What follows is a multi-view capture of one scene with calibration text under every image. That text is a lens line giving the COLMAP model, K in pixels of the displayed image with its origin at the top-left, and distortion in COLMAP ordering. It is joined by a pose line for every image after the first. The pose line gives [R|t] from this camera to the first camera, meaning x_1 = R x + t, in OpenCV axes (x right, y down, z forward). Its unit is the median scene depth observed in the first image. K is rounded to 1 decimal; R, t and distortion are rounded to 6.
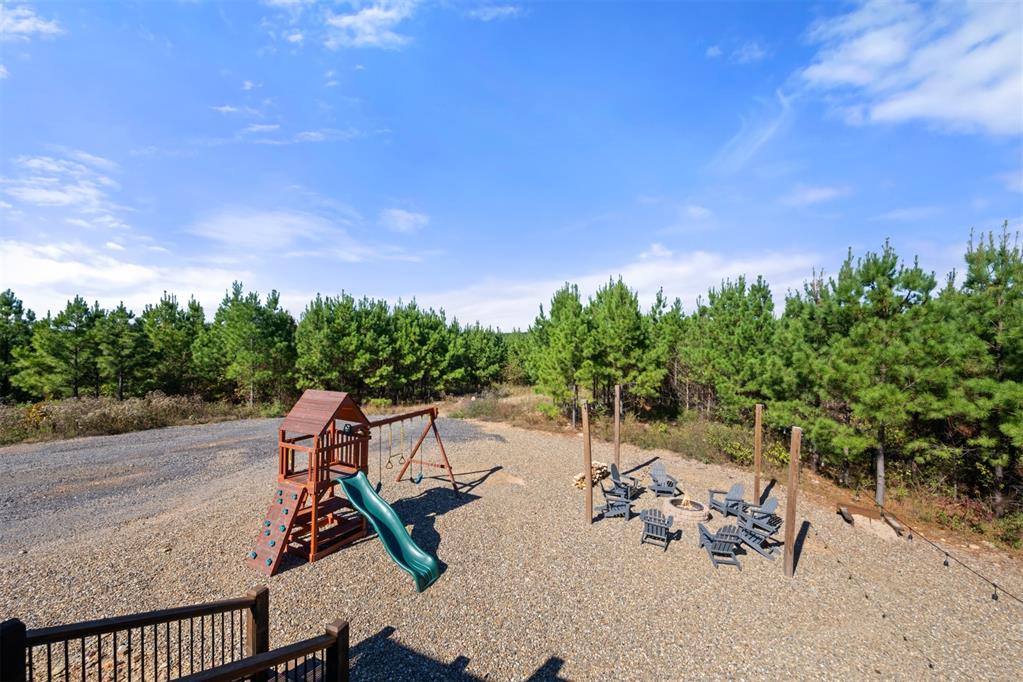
lens RADIAL K [[400.9, 0, 511.5], [0, 400.9, 341.0], [0, 0, 1]] dist [0.000374, -0.000031]
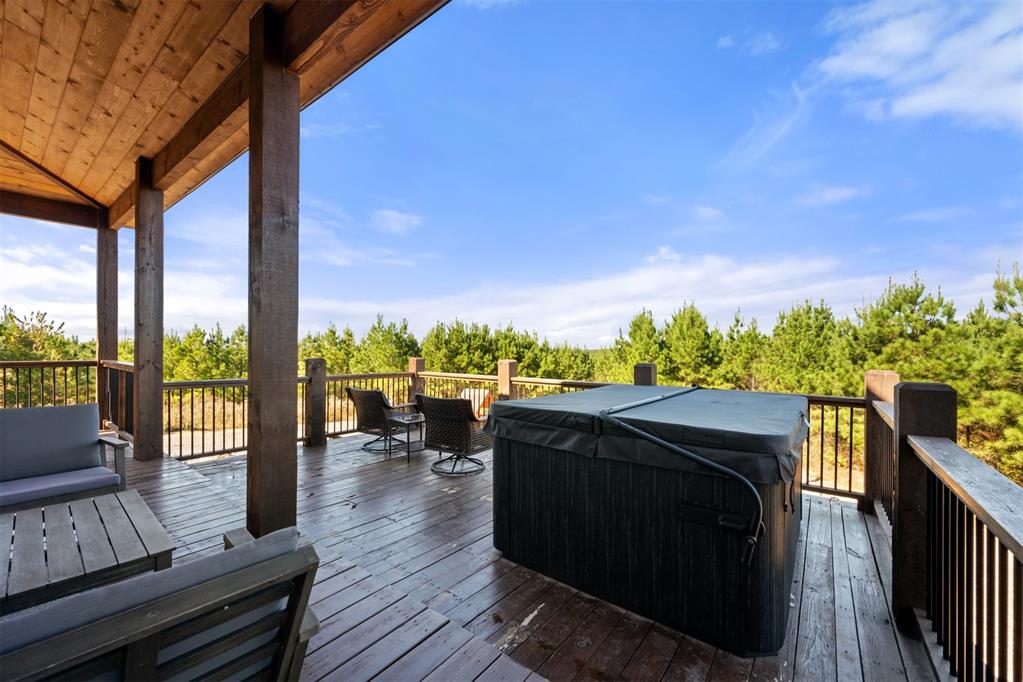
lens RADIAL K [[400.9, 0, 511.5], [0, 400.9, 341.0], [0, 0, 1]] dist [0.000374, -0.000031]
pose [[0.976157, -0.012126, -0.216726, 0.014236], [0.002980, 0.999093, -0.042477, -0.001982], [0.217045, 0.040819, 0.975308, -0.176014]]
